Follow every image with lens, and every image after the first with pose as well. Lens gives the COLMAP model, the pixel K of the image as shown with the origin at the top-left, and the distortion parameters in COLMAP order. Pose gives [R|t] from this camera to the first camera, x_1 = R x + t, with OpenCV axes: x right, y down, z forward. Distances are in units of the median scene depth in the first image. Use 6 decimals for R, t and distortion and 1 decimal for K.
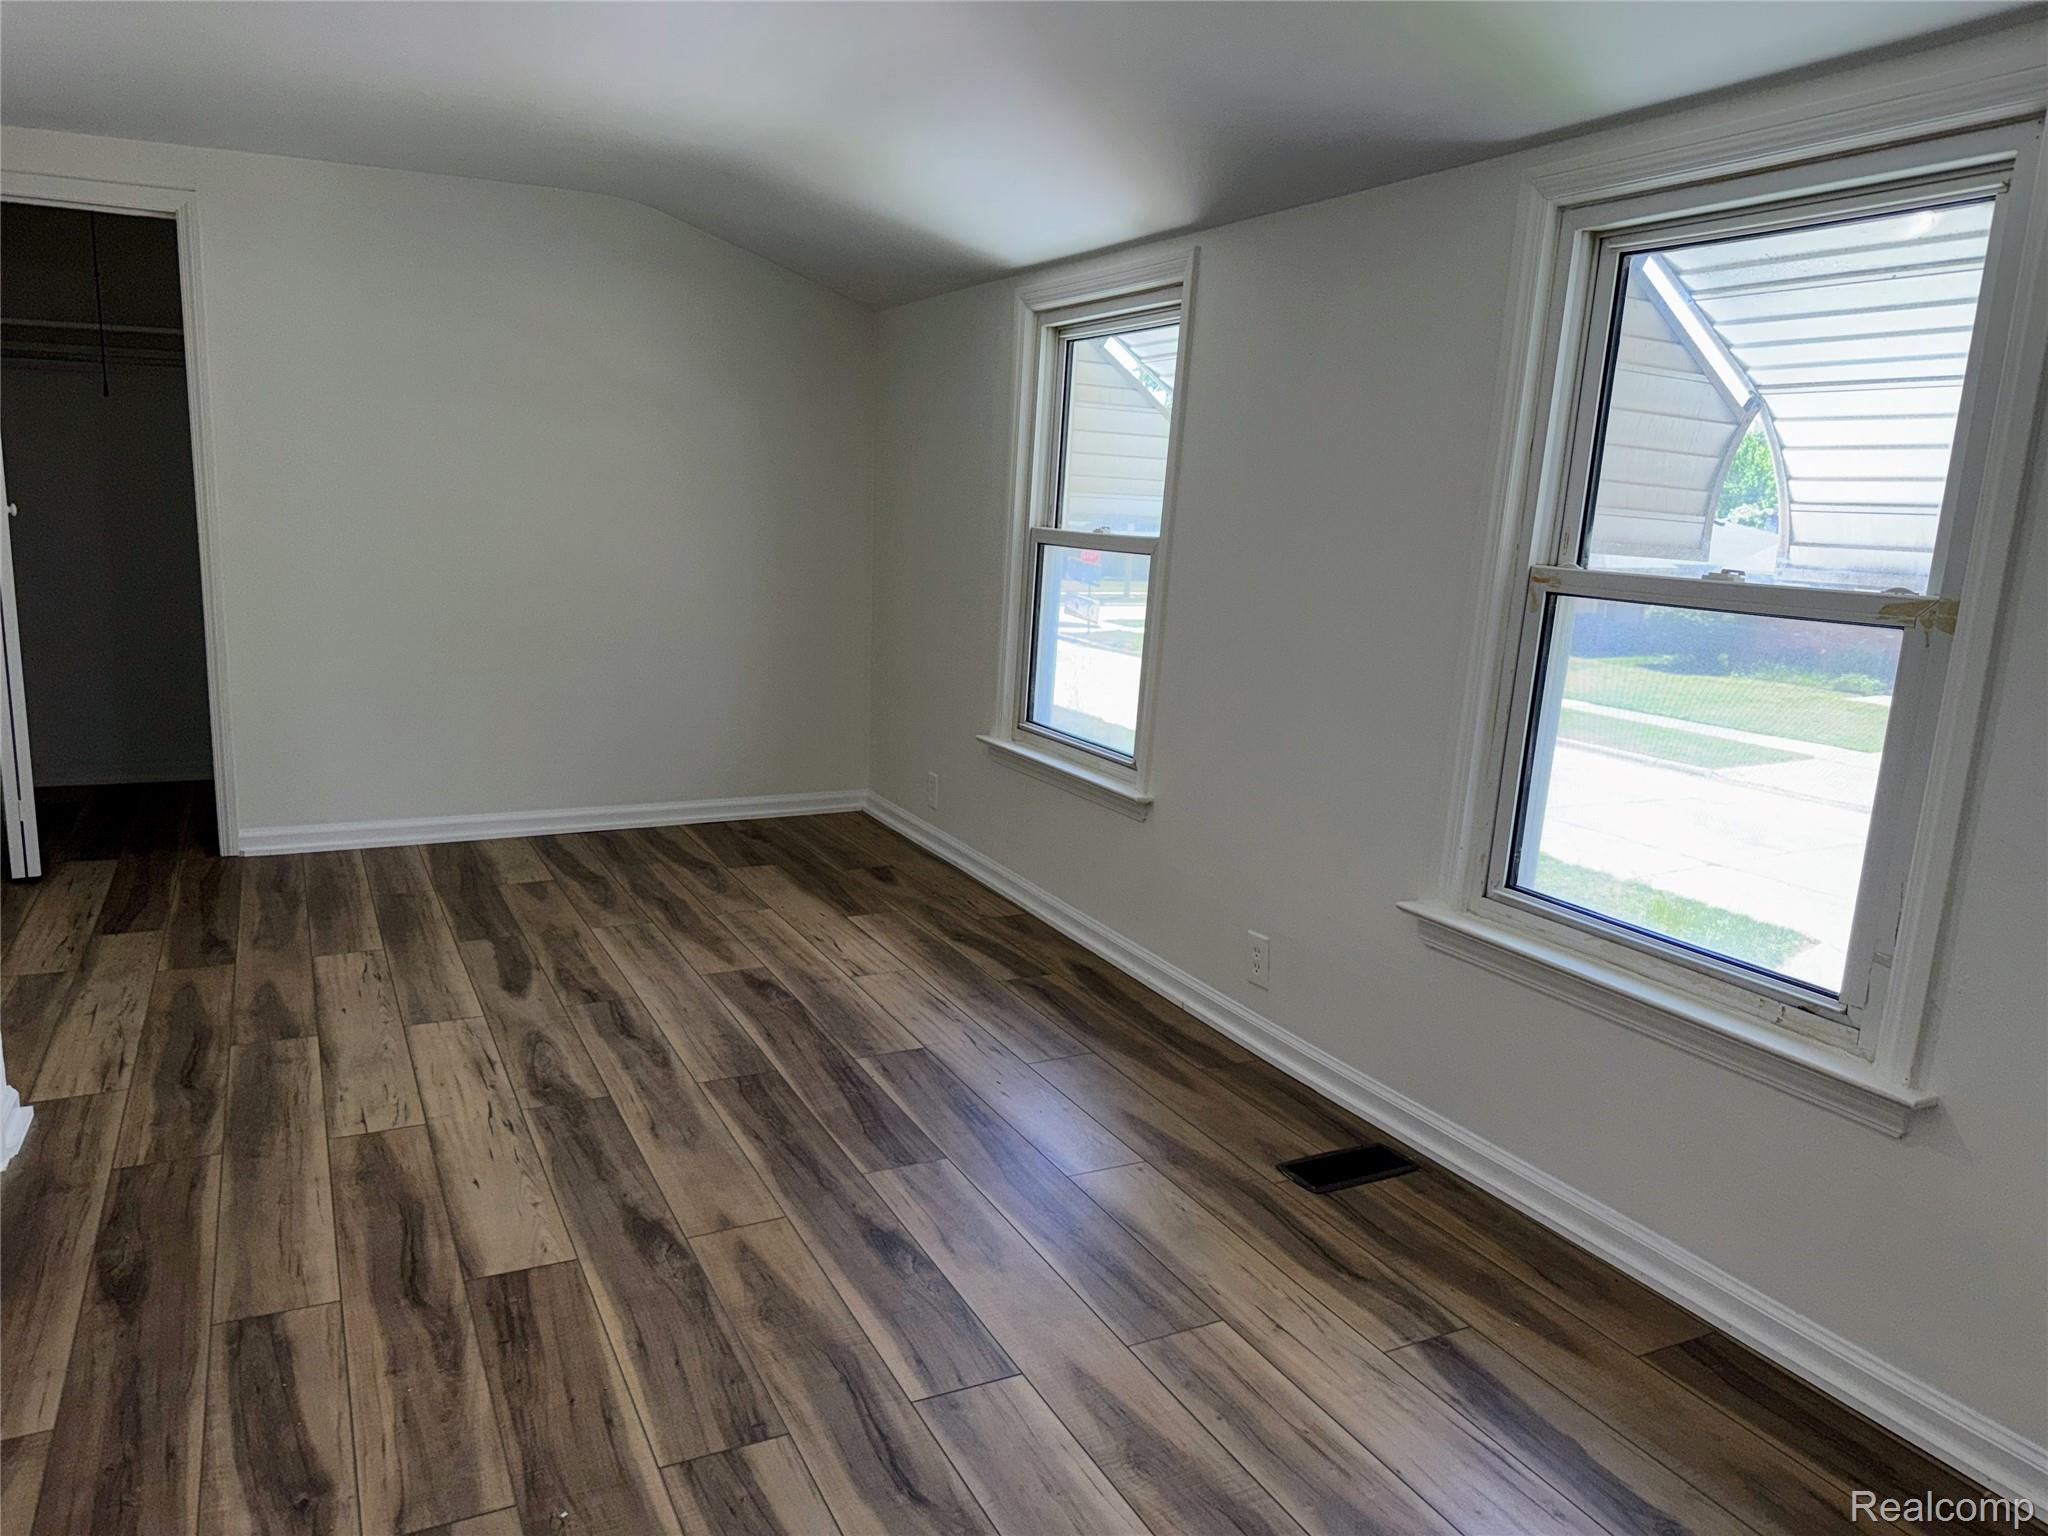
lens RADIAL K [[1445.2, 0, 1019.1], [0, 1445.2, 767.0], [0, 0, 1]] dist [0.007962, -0.011254]
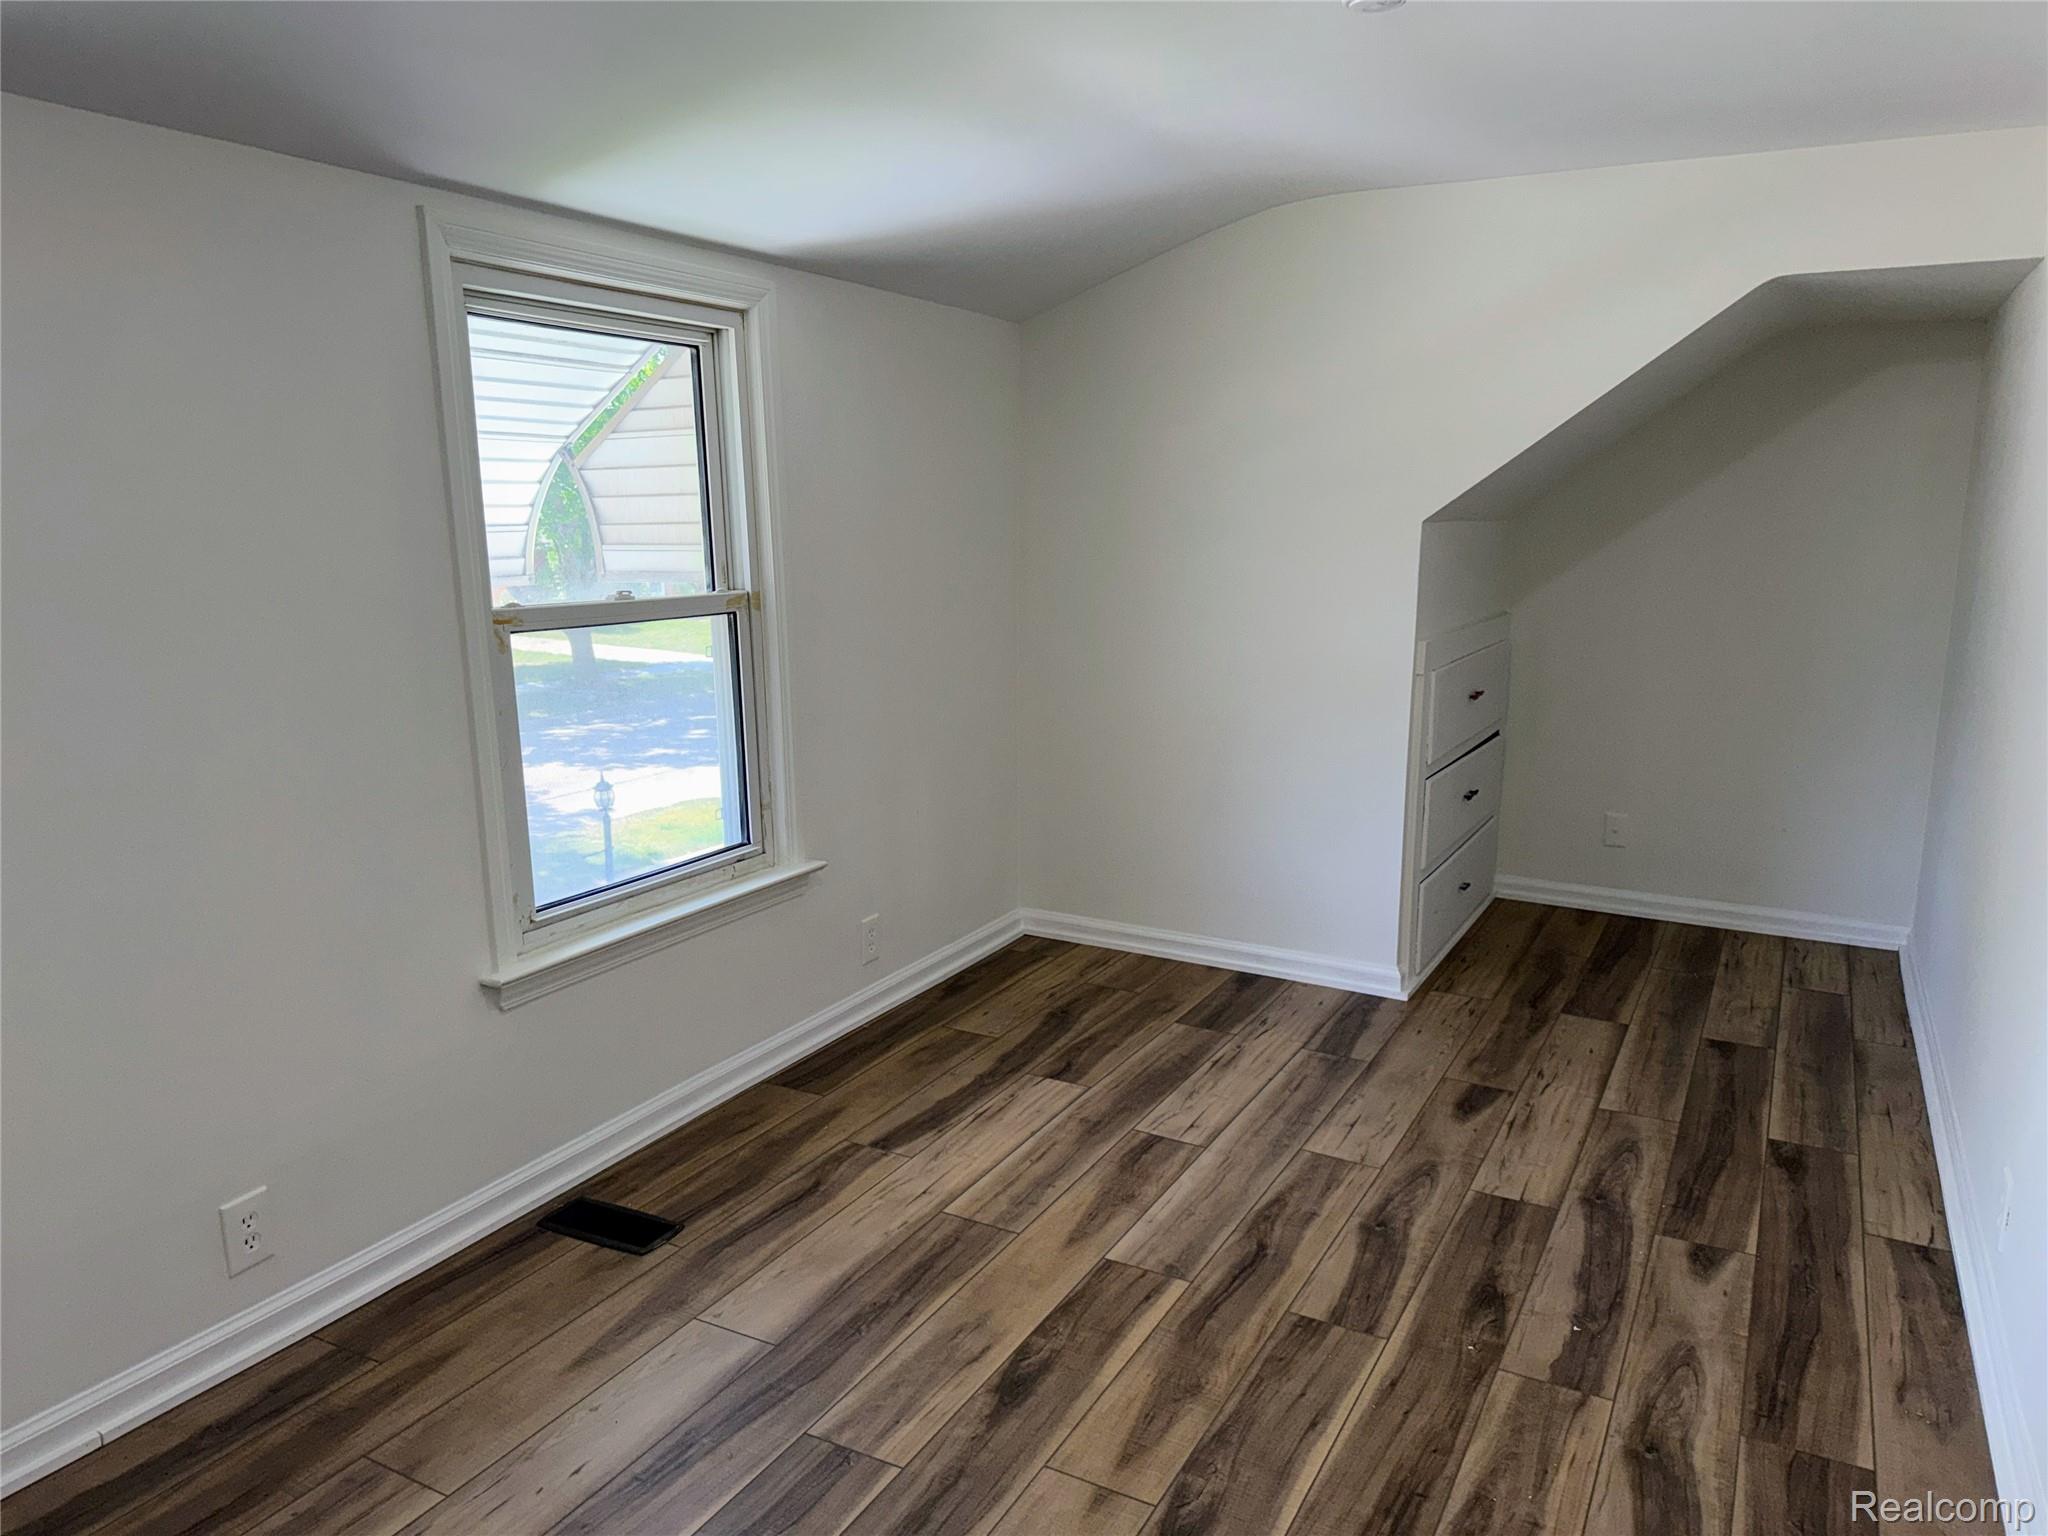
lens RADIAL K [[1445.2, 0, 1007.1], [0, 1445.2, 787.9], [0, 0, 1]] dist [0.007962, -0.011254]
pose [[-0.559374, -0.204515, 0.803290, -0.885728], [0.134983, 0.933676, 0.331706, -0.396874], [-0.817851, 0.293978, -0.494668, 1.578969]]
